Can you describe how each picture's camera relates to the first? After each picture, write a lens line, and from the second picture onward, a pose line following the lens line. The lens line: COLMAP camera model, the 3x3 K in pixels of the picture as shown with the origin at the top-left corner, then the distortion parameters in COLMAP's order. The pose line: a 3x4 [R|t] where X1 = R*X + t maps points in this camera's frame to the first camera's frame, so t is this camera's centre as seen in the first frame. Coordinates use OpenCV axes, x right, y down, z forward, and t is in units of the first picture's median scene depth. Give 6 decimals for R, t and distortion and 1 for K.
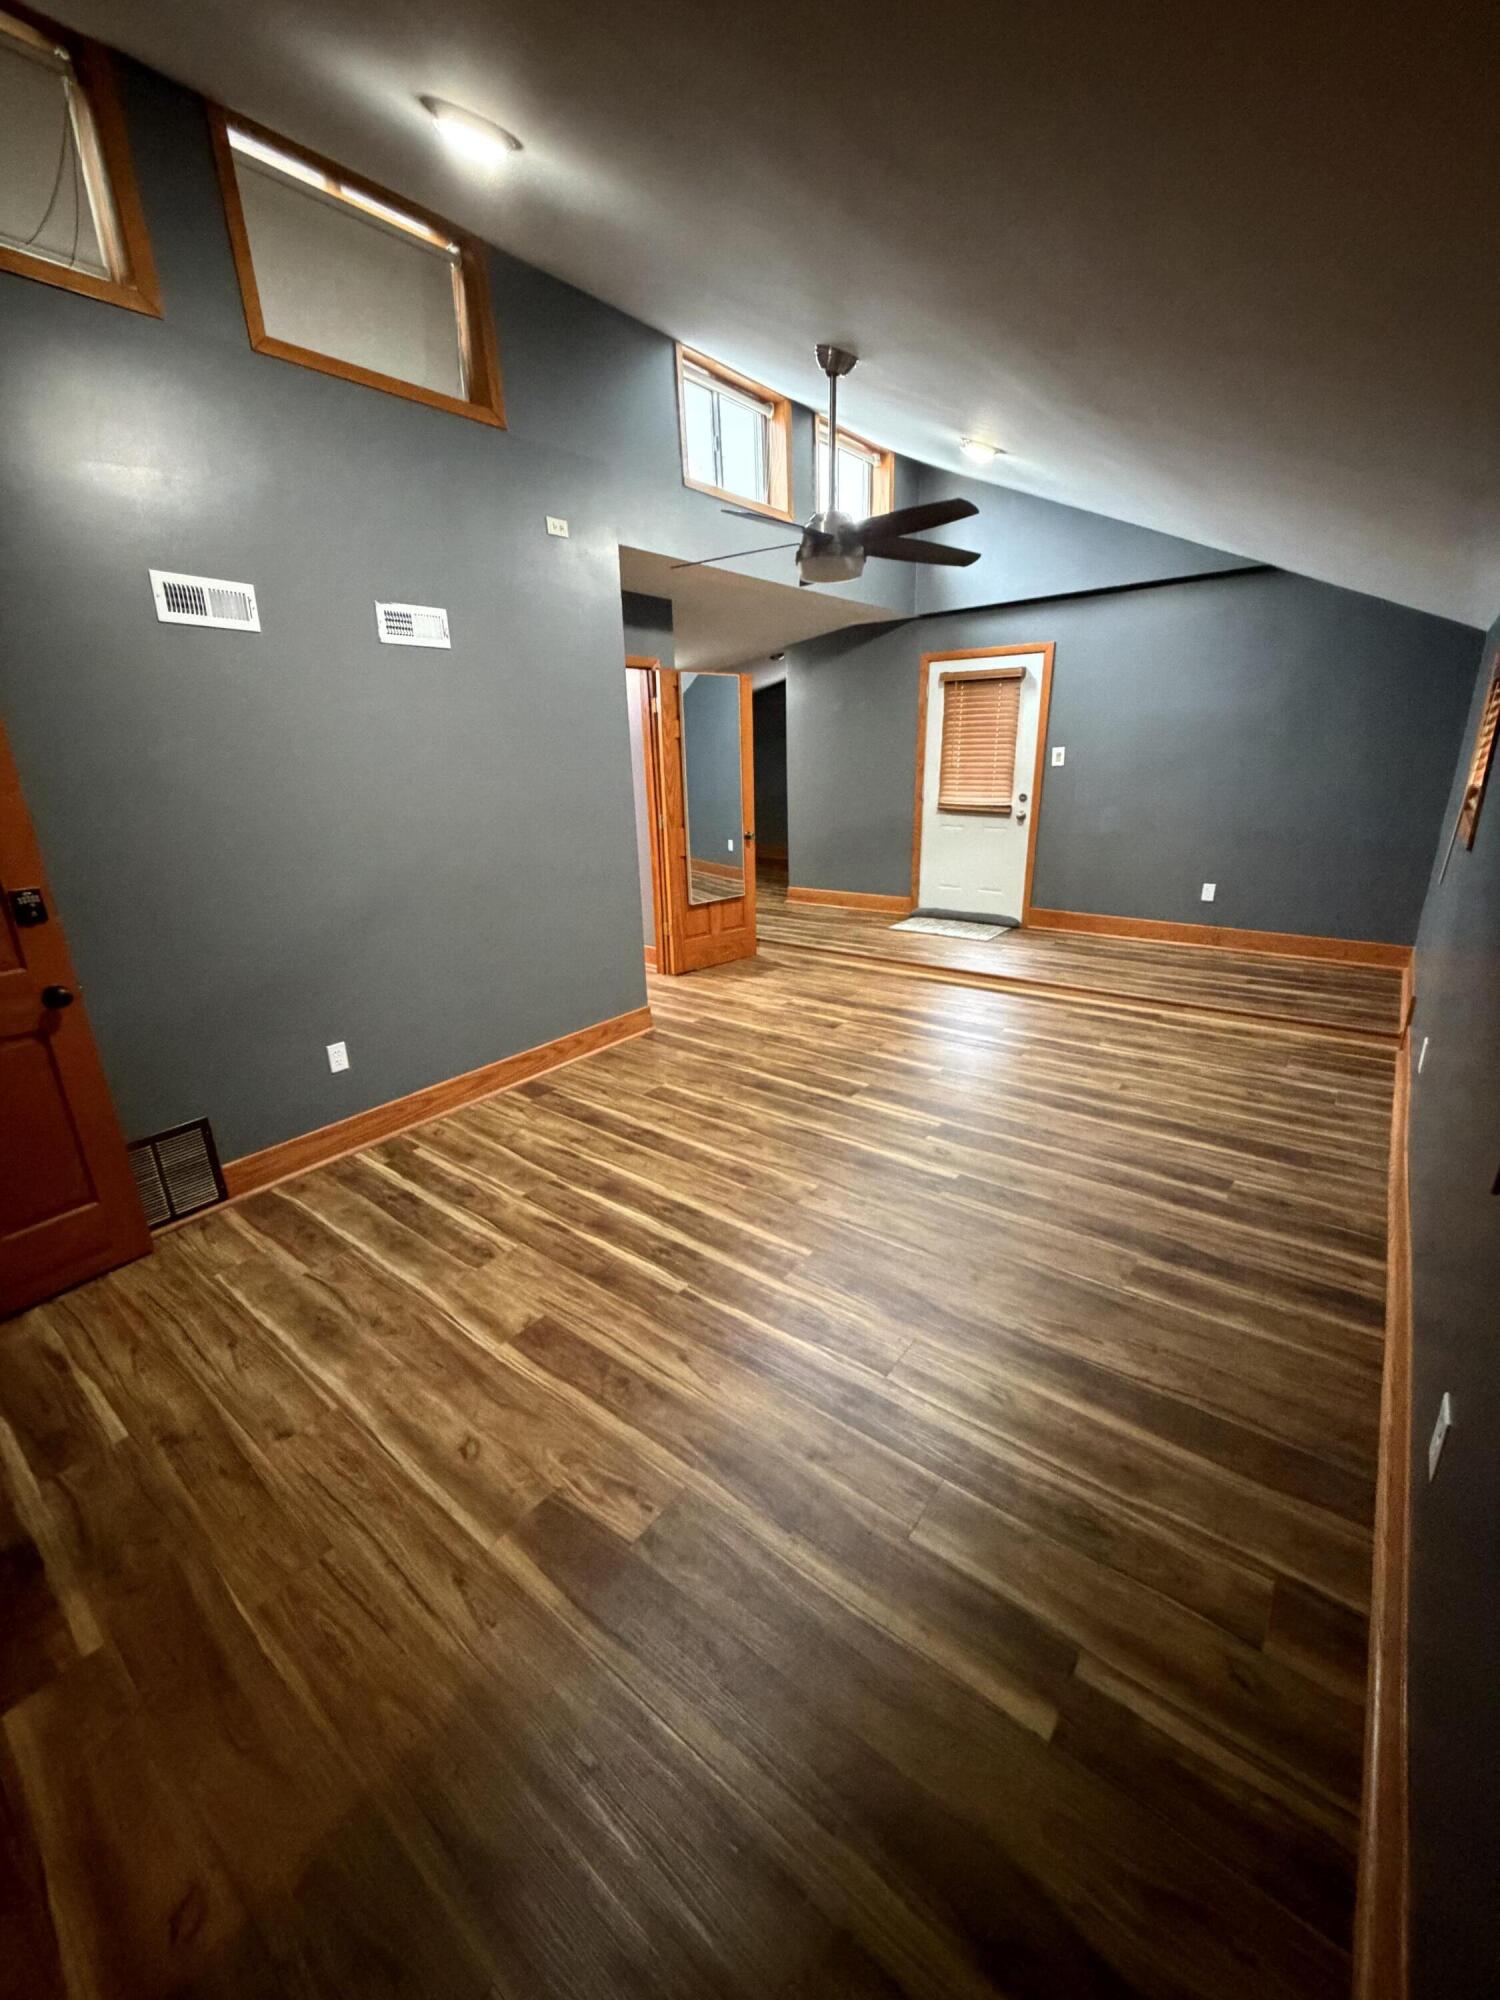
lens RADIAL K [[798.0, 0, 750.0], [0, 798.0, 1000.0], [0, 0, 1]] dist [-0.001022, 0.000107]
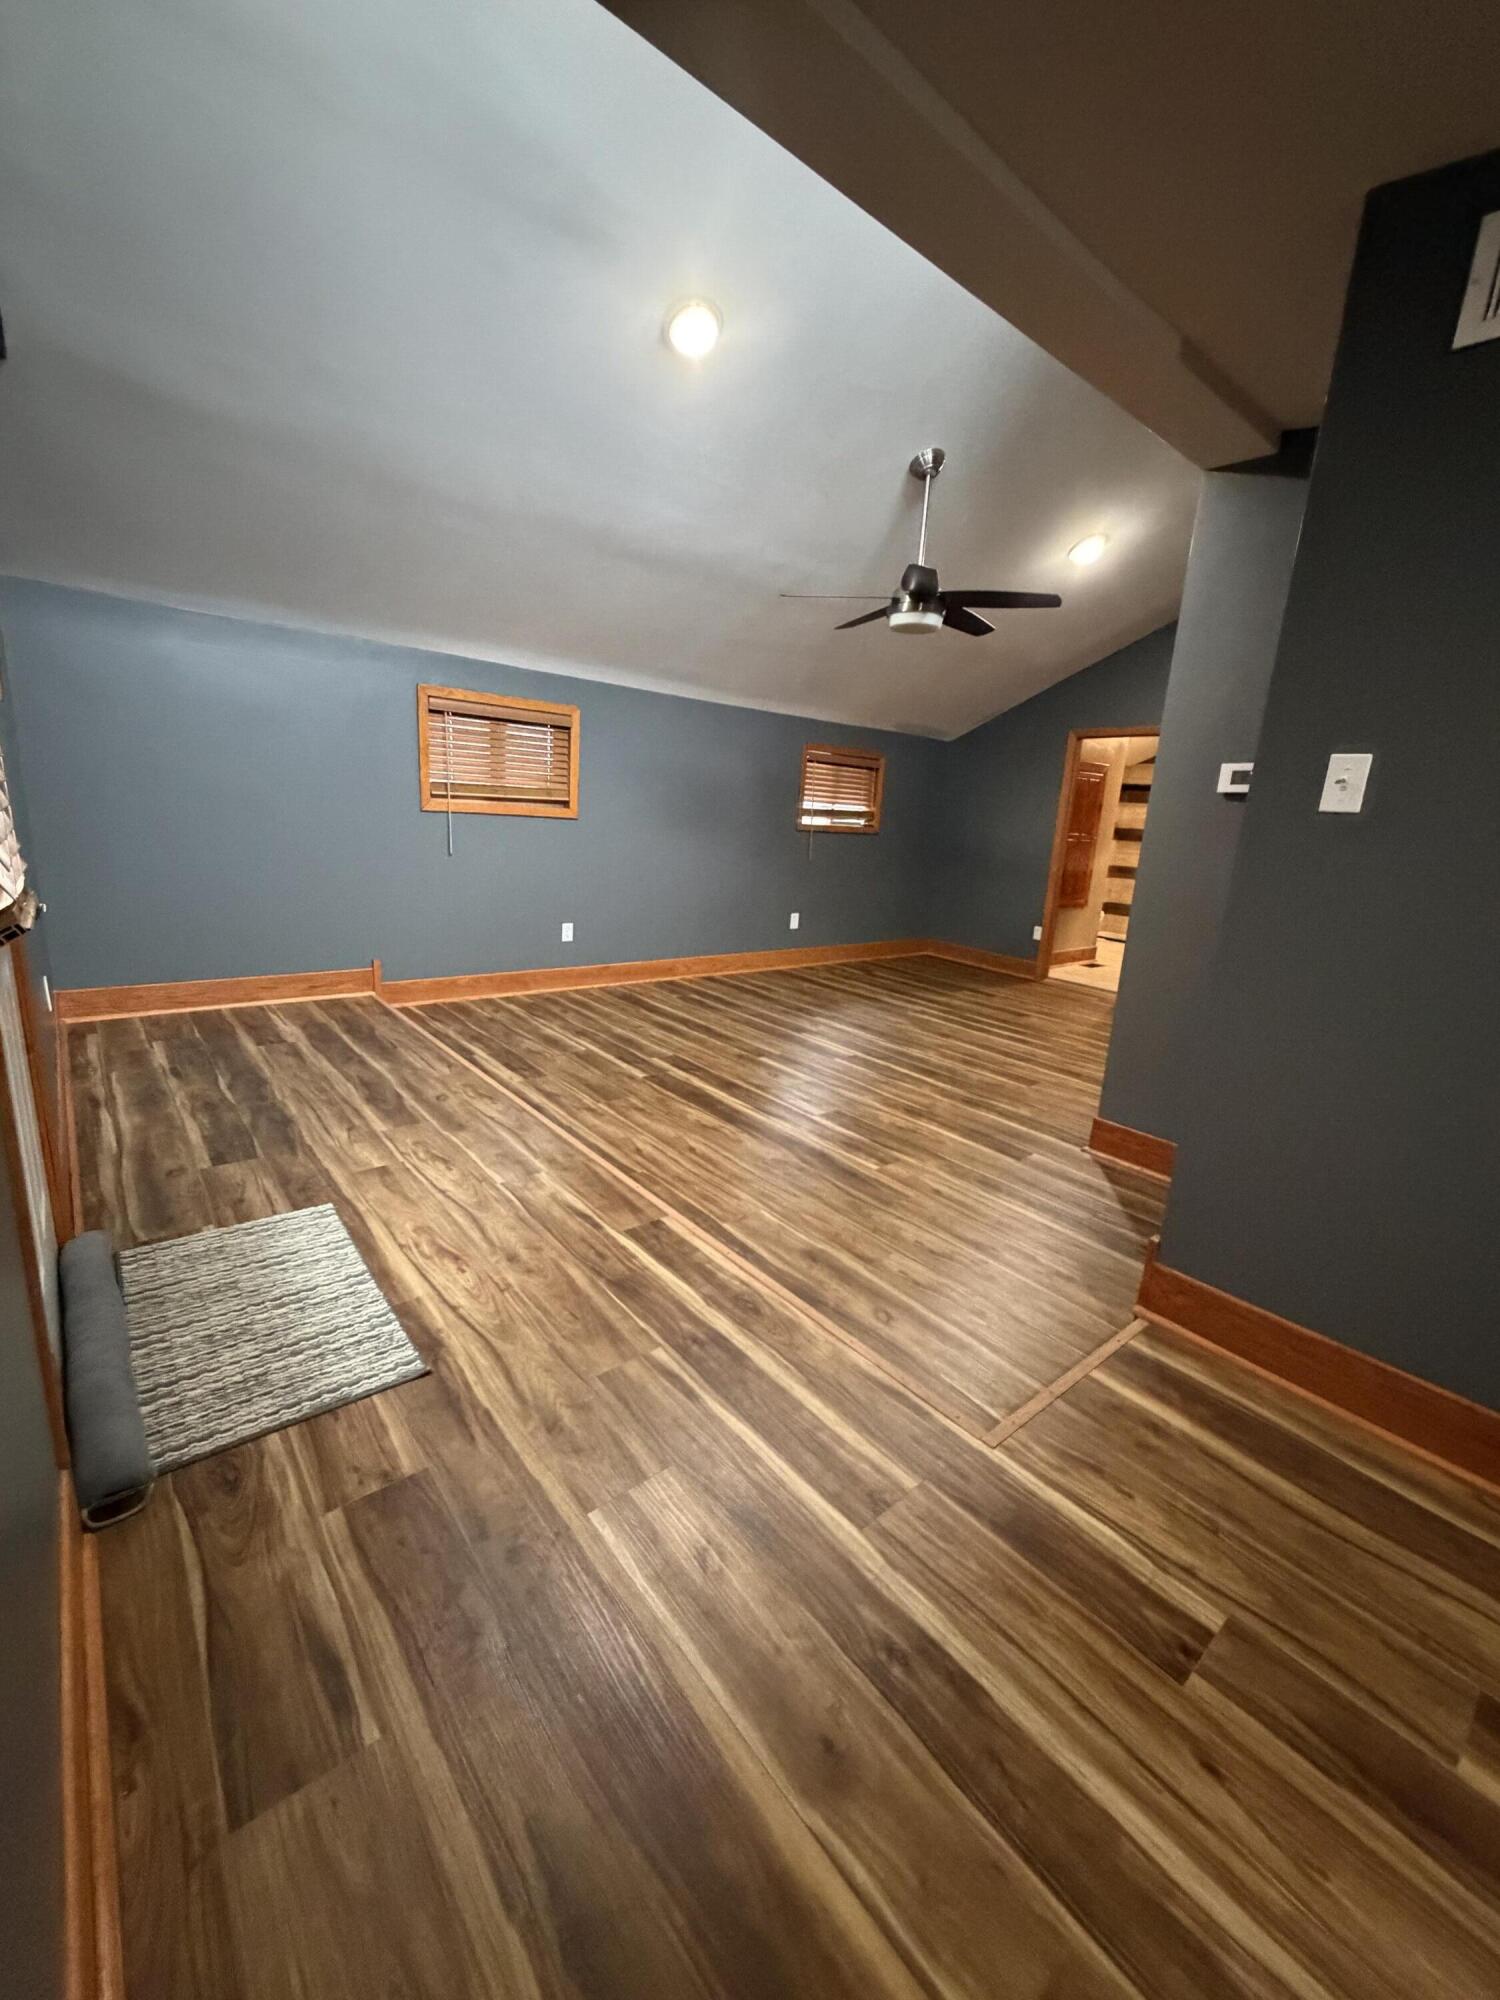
lens RADIAL K [[798.0, 0, 750.0], [0, 798.0, 1000.0], [0, 0, 1]] dist [-0.001022, 0.000107]
pose [[-0.978342, -0.079519, 0.191111, 0.062100], [0.028747, 0.862125, 0.505880, -0.596360], [-0.204989, 0.500418, -0.841167, 2.127893]]
